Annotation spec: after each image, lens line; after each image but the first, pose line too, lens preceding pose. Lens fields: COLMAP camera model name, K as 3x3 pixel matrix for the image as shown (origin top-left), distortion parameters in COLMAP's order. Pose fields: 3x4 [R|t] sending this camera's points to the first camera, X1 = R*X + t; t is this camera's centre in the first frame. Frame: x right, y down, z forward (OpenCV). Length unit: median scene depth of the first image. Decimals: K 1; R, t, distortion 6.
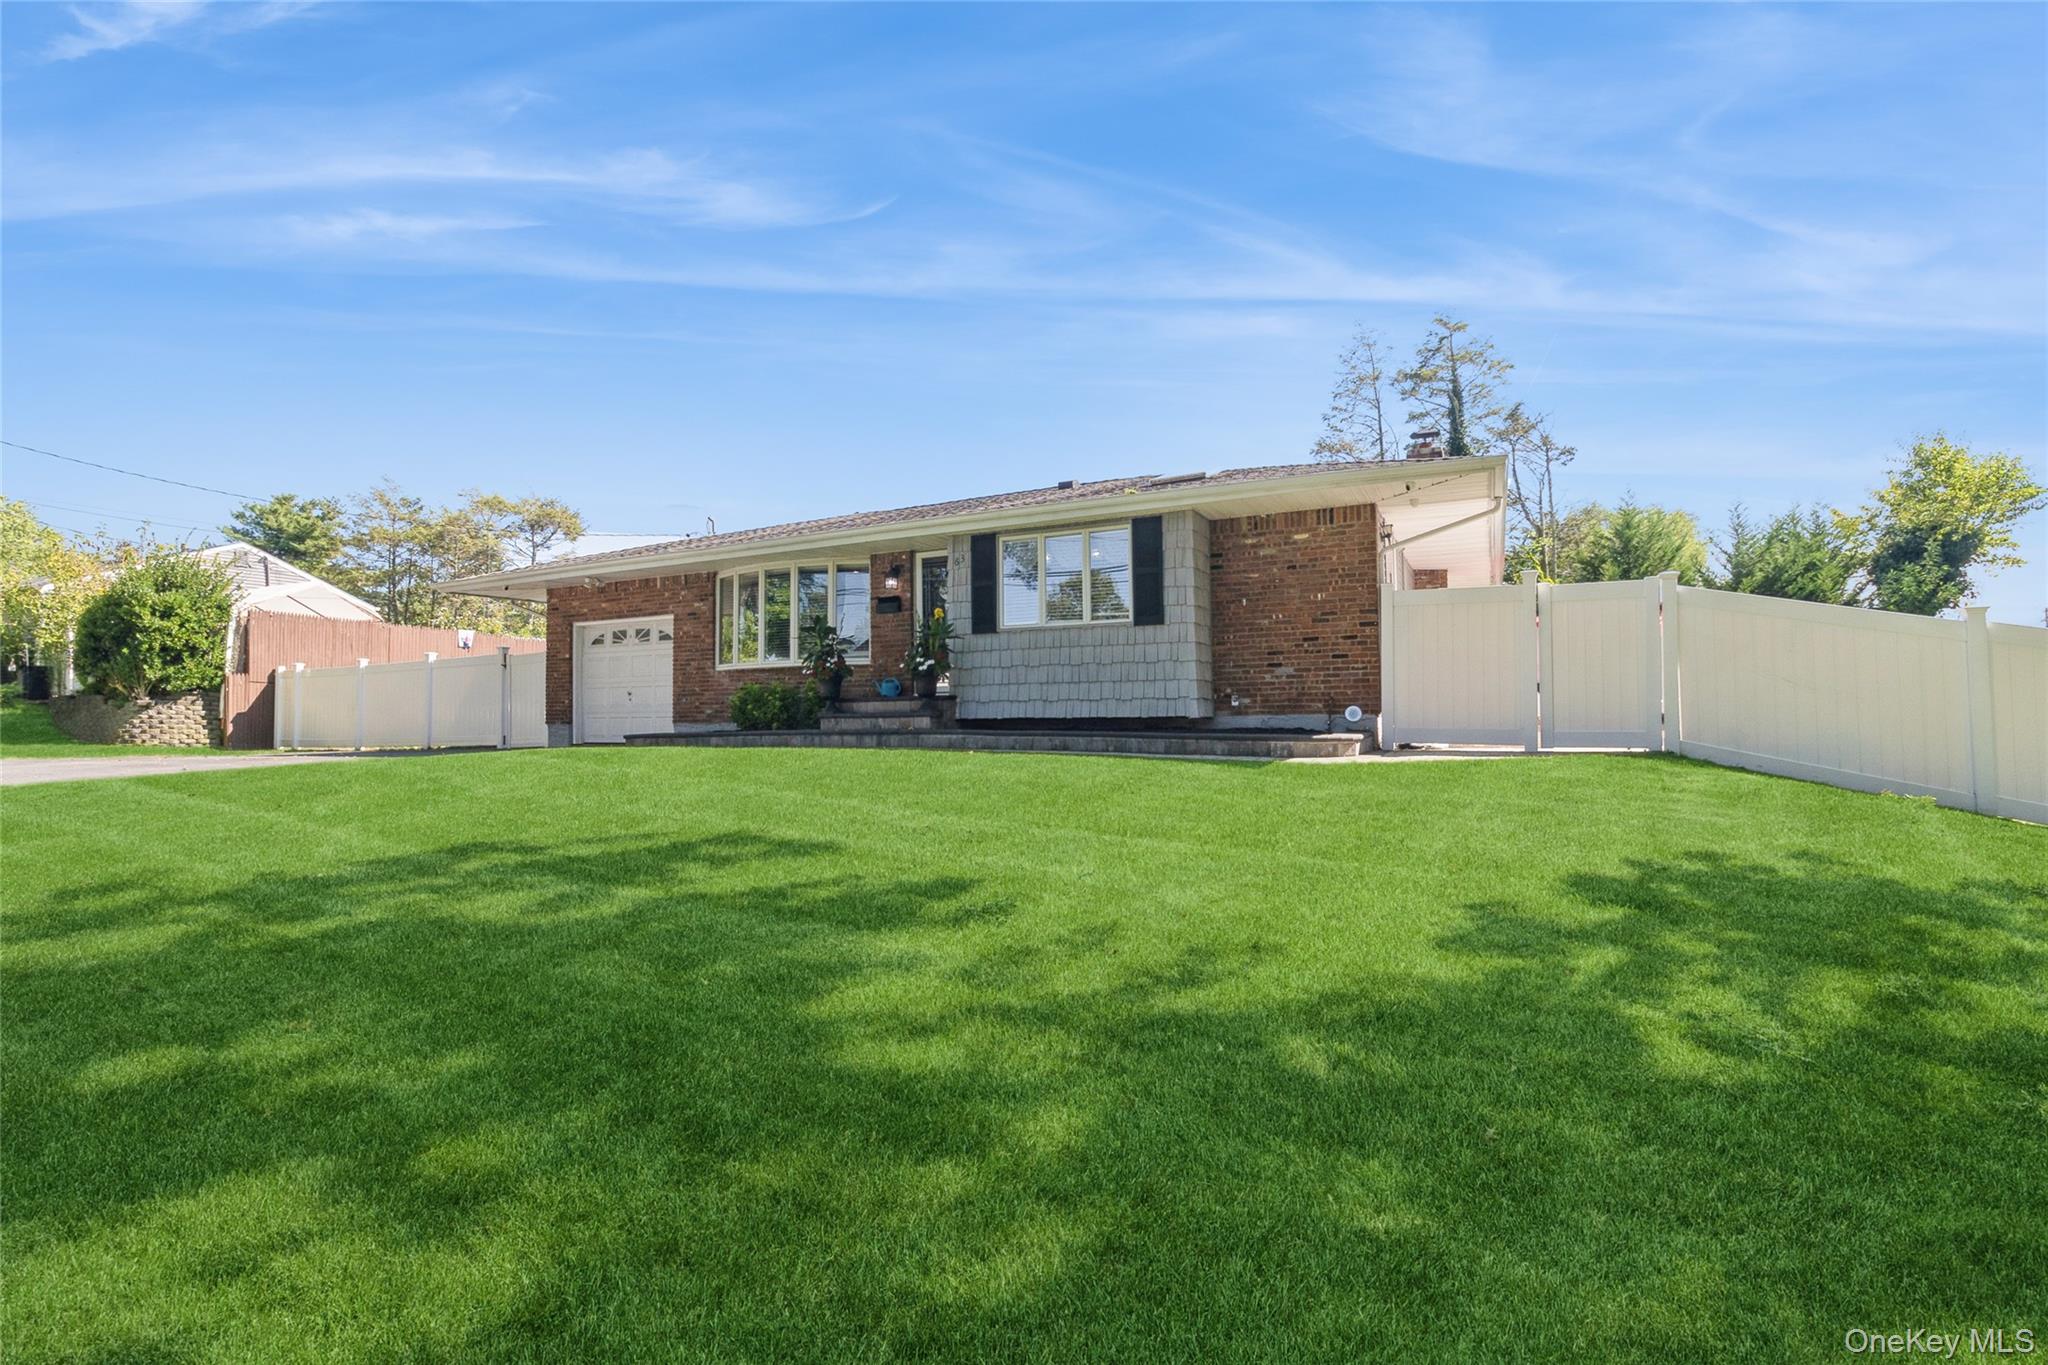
lens RADIAL K [[961.7, 0, 1014.0], [0, 961.7, 727.8], [0, 0, 1]] dist [0.003550, 0.001120]
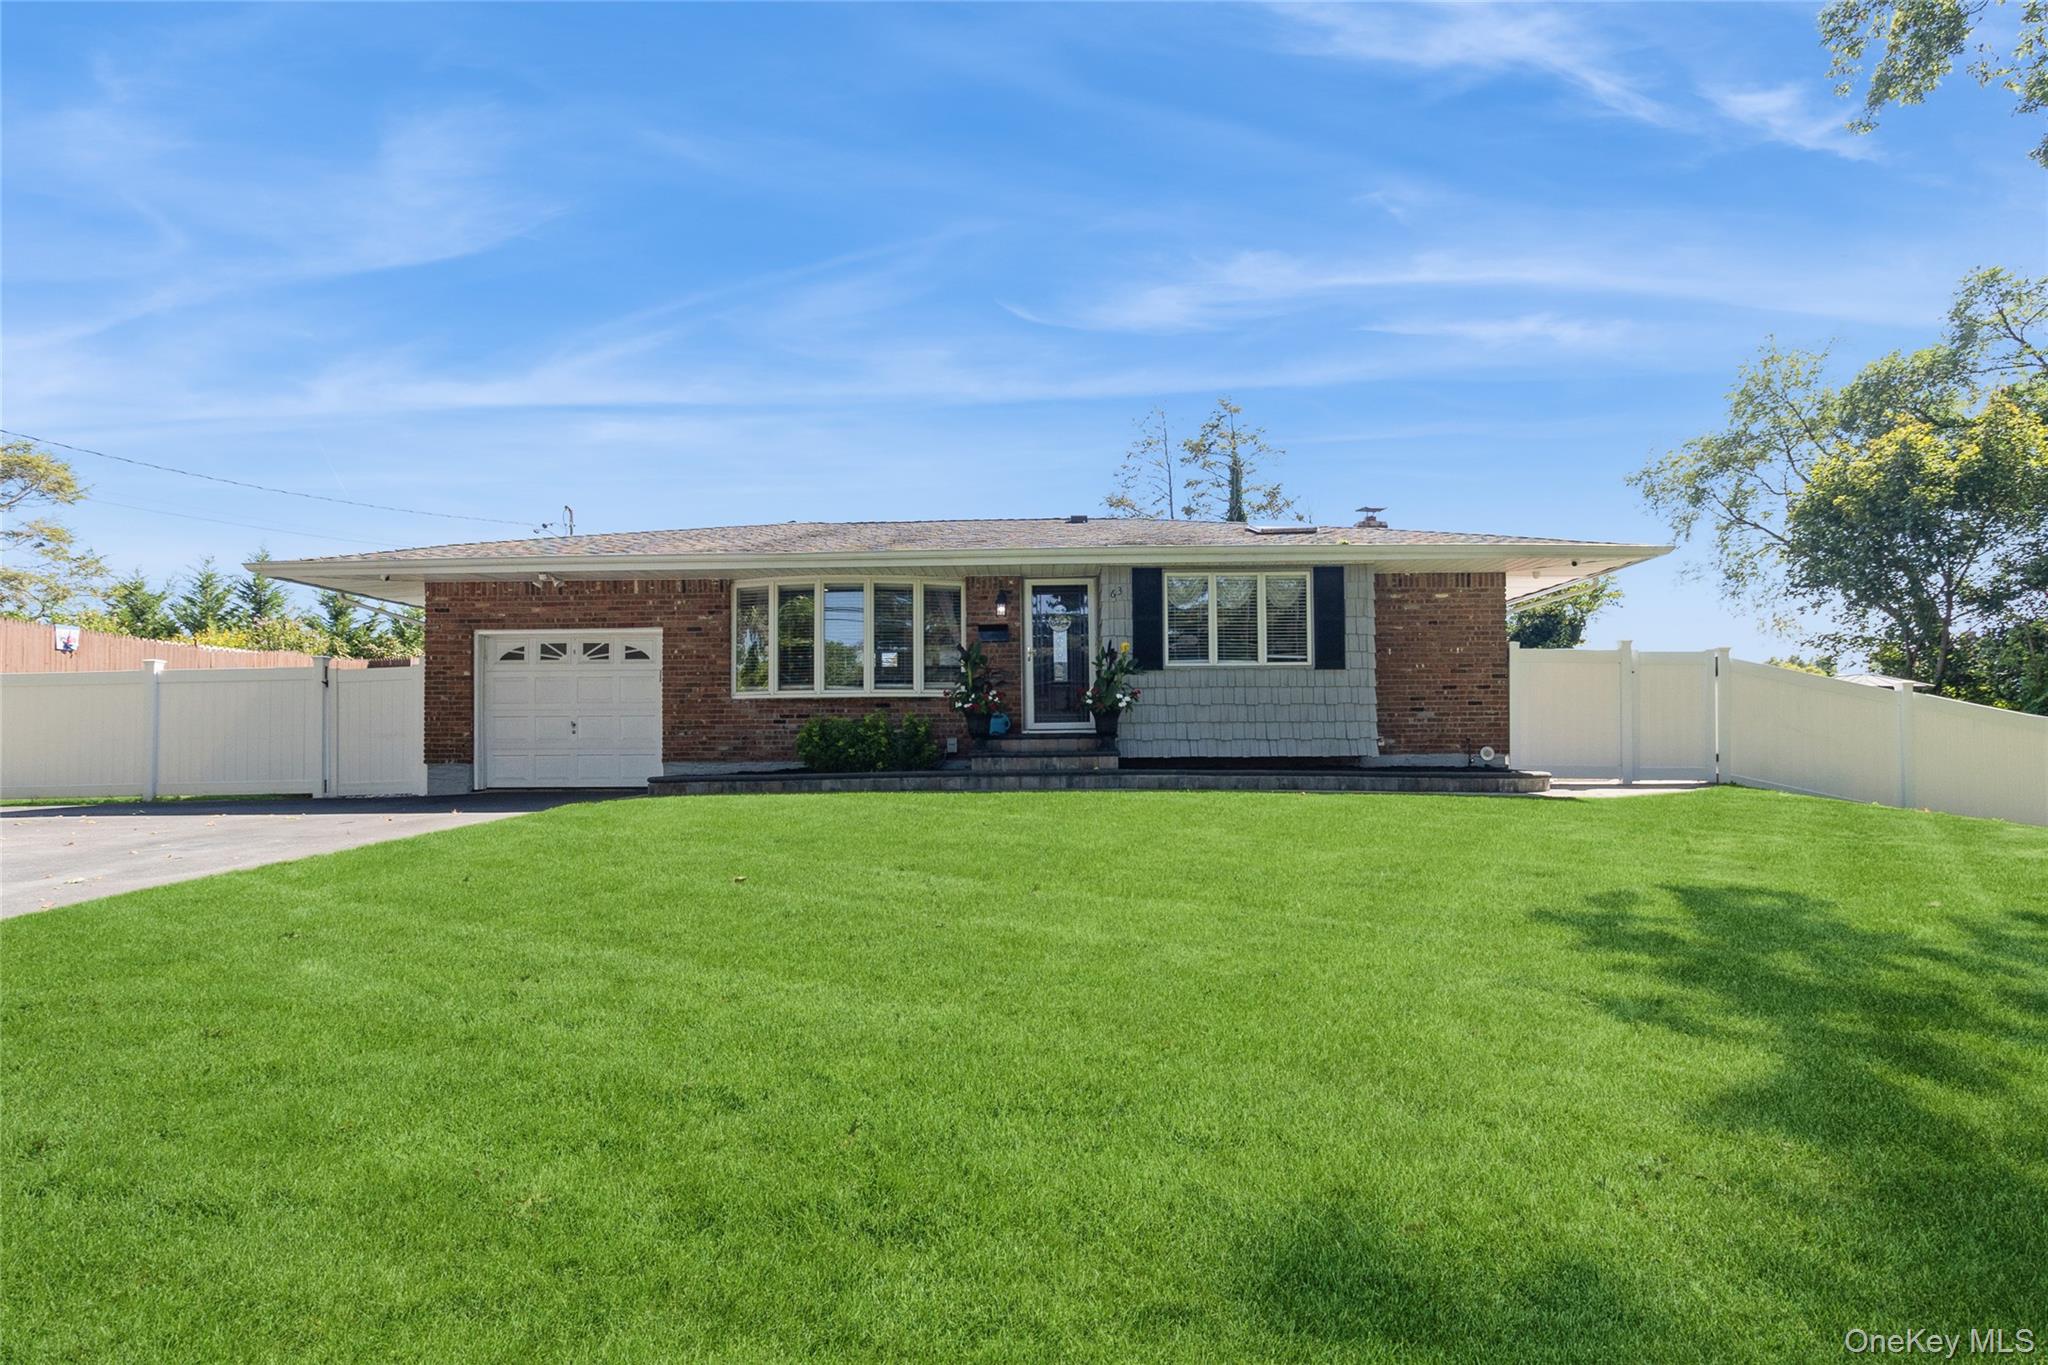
lens RADIAL K [[961.7, 0, 1074.5], [0, 961.7, 754.1], [0, 0, 1]] dist [0.003550, 0.001120]
pose [[0.898377, -0.000321, 0.439226, -0.484937], [0.003502, 0.999973, -0.006431, -0.006779], [-0.439212, 0.007316, 0.898354, 0.150450]]
